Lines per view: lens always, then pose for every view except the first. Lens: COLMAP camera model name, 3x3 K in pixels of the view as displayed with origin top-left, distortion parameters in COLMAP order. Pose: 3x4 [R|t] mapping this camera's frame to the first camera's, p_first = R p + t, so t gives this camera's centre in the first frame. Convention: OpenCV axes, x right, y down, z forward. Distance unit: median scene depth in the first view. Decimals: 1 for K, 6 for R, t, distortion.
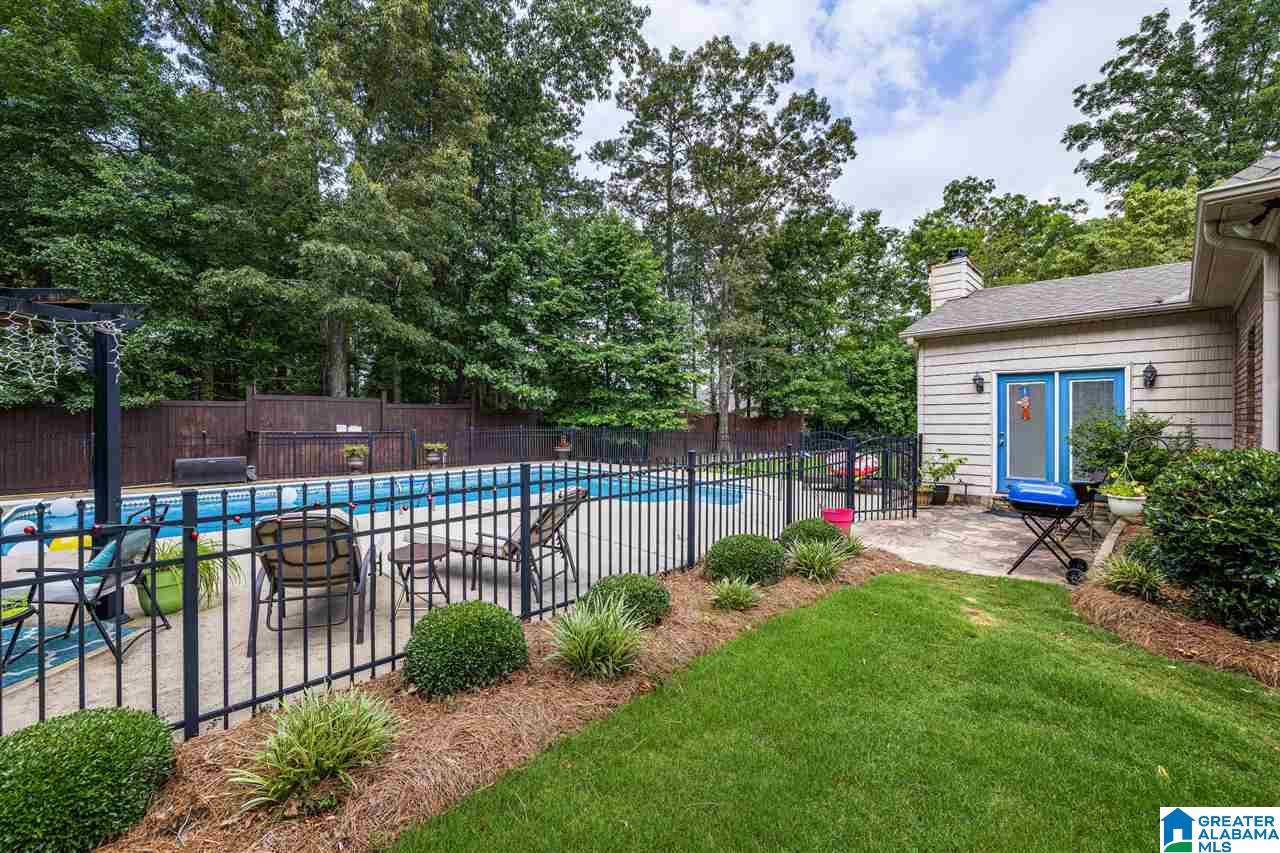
lens RADIAL K [[550.7, 0, 640.0], [0, 550.7, 426.5], [0, 0, 1]] dist [-0.001726, -0.000322]
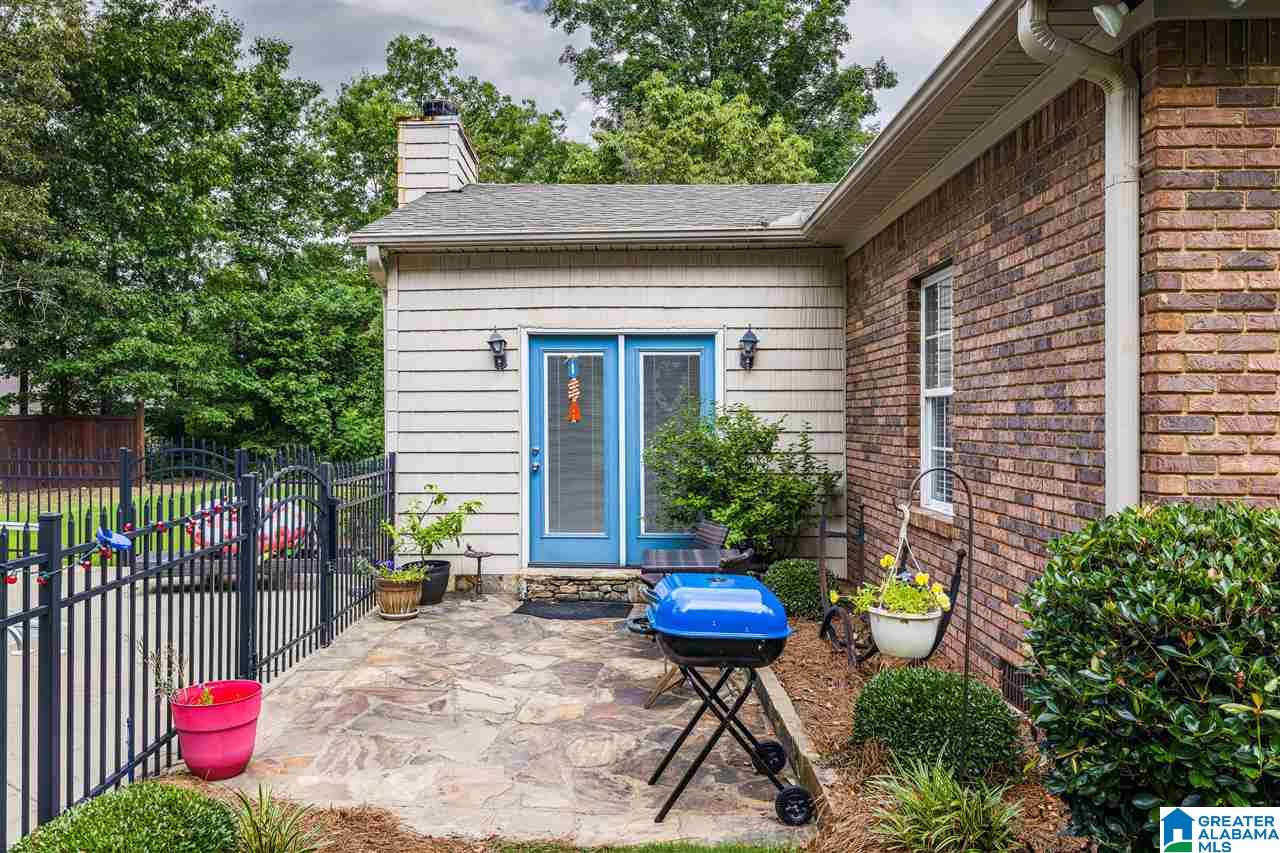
lens RADIAL K [[929.5, 0, 589.5], [0, 929.5, 420.0], [0, 0, 1]] dist [-0.013542, -0.002065]
pose [[0.745047, -0.000154, 0.667012, 0.038276], [0.007408, 0.999940, -0.008044, -0.002651], [-0.666971, 0.010934, 0.745003, 0.105716]]
